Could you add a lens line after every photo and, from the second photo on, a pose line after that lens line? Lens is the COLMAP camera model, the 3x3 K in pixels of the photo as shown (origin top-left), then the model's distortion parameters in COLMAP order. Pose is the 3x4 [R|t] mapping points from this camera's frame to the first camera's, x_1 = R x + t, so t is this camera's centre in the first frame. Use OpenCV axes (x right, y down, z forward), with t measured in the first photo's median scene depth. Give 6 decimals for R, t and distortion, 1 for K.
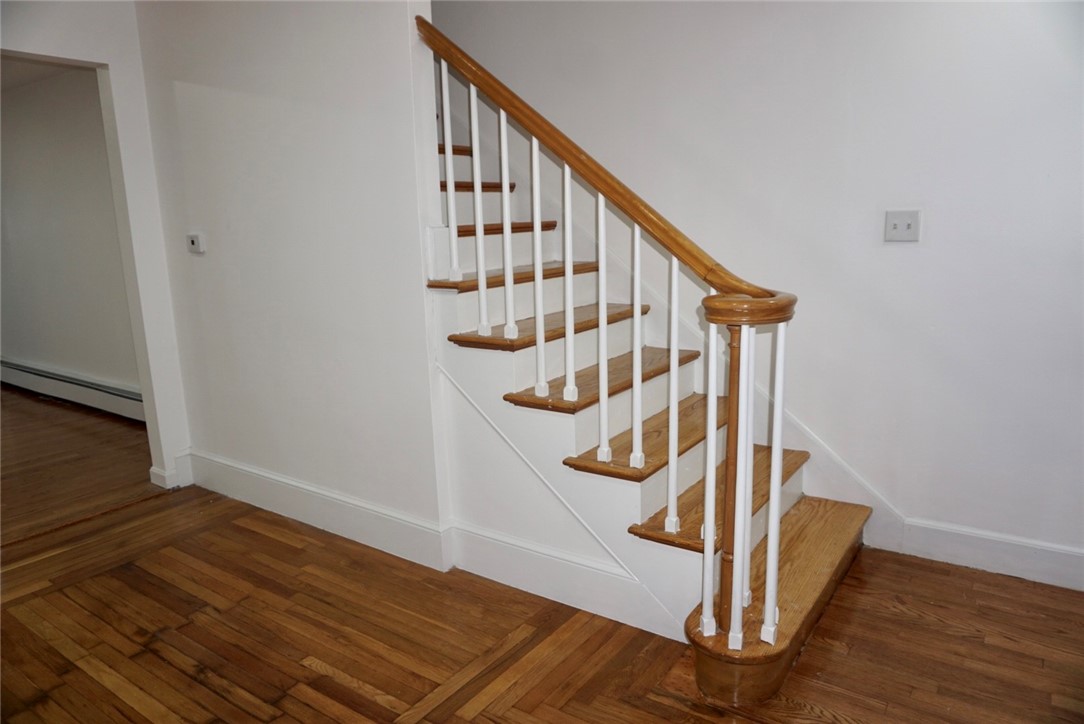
lens RADIAL K [[722.3, 0, 542.0], [0, 722.3, 362.0], [0, 0, 1]] dist [-0.032414, 0.000200]
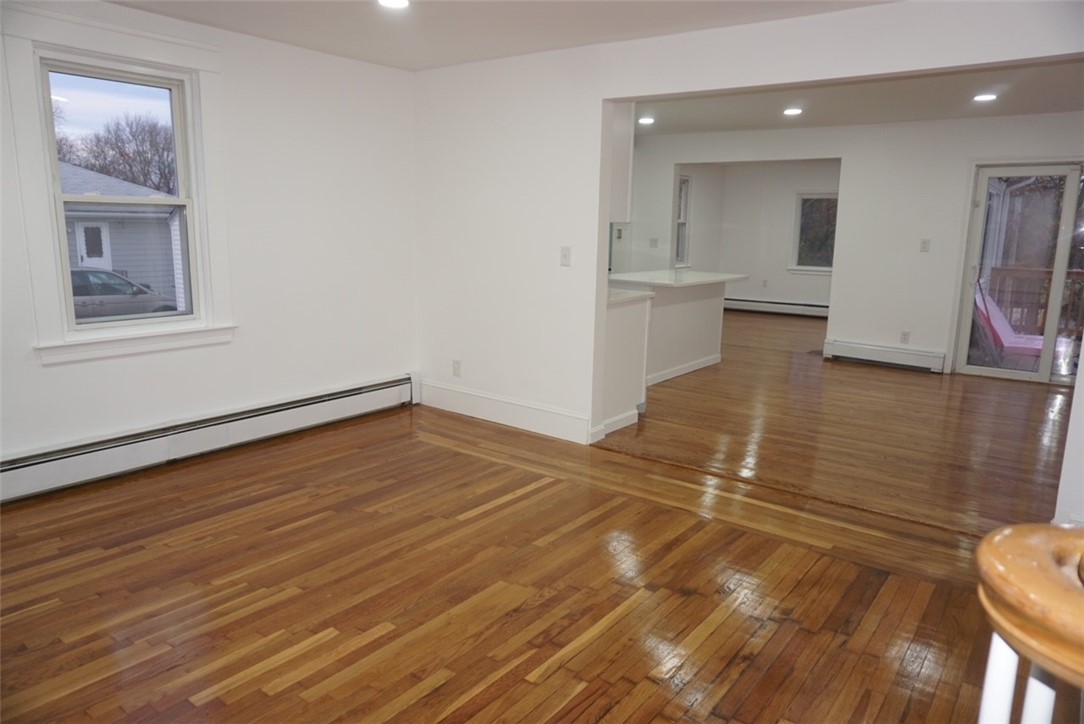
lens RADIAL K [[722.3, 0, 542.0], [0, 722.3, 362.0], [0, 0, 1]] dist [-0.032414, 0.000200]
pose [[-0.039050, 0.219461, -0.974839, 0.391288], [-0.217420, 0.950344, 0.222656, -0.129831], [0.975297, 0.220645, 0.010604, 0.486424]]
